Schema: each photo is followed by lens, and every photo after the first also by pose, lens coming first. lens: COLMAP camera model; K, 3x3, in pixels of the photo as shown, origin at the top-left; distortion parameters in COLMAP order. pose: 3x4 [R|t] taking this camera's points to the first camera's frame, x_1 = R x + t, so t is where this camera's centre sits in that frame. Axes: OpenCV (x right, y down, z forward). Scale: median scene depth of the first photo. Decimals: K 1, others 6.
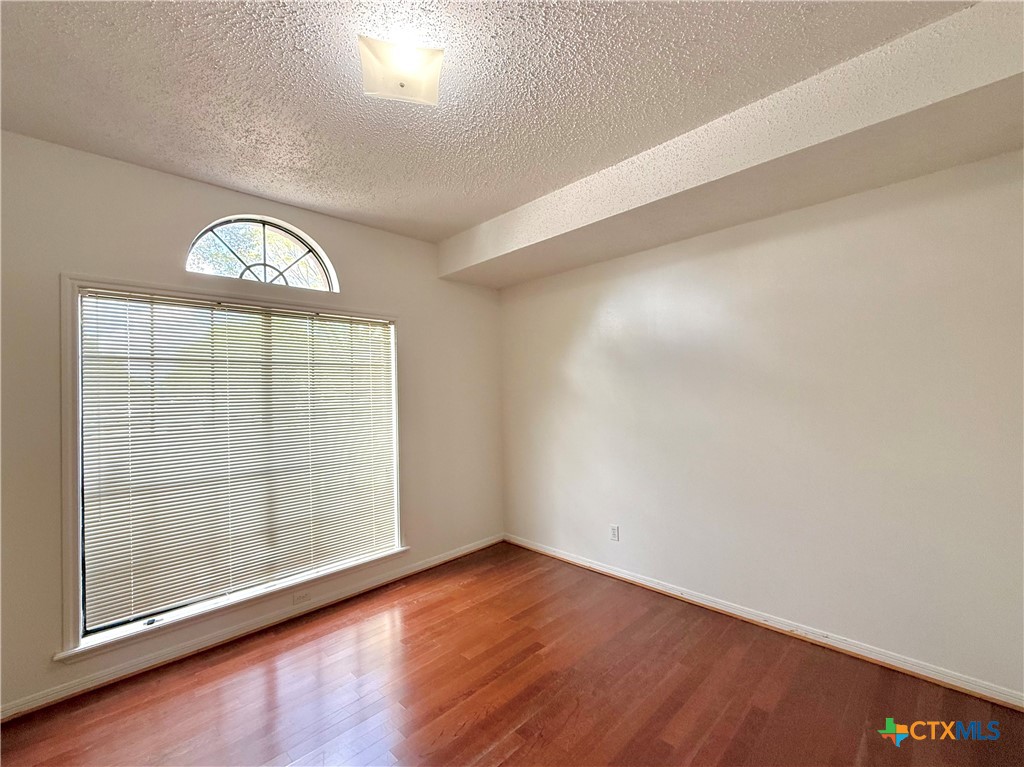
lens RADIAL K [[406.6, 0, 511.7], [0, 406.6, 386.0], [0, 0, 1]] dist [0.001324, -0.000660]
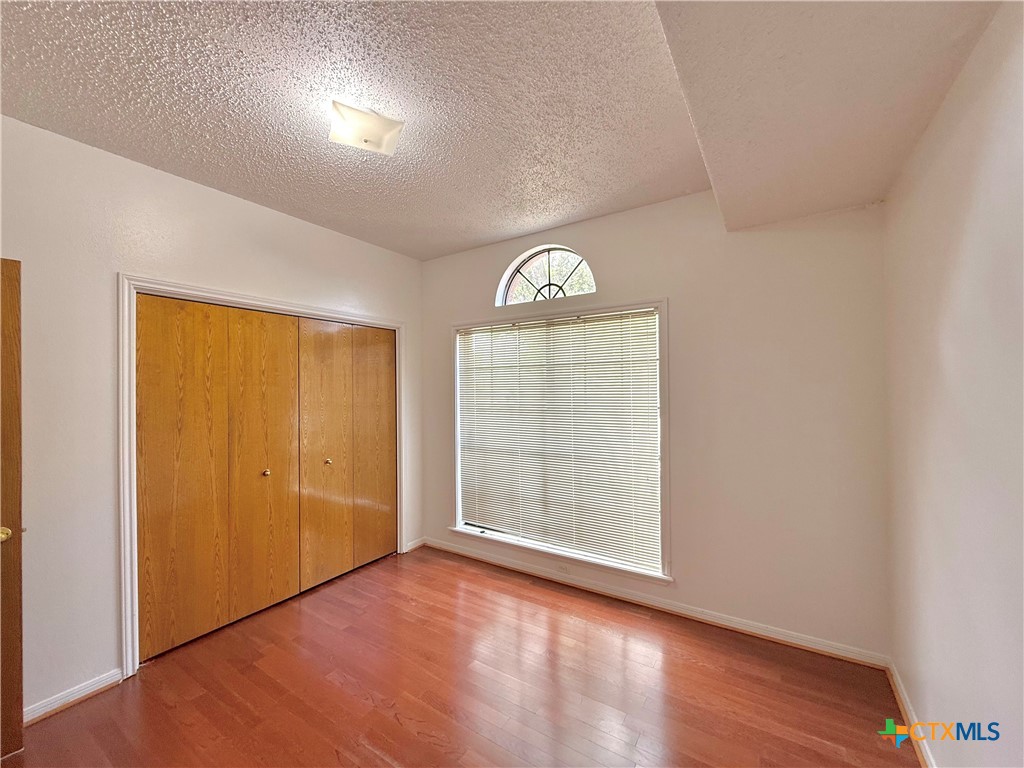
lens RADIAL K [[406.6, 0, 511.7], [0, 406.6, 386.5], [0, 0, 1]] dist [0.001324, -0.000660]
pose [[0.238741, 0.012726, -0.971000, 0.566186], [0.016919, 0.999708, 0.017262, -0.016150], [0.970936, -0.020549, 0.238456, 0.607181]]
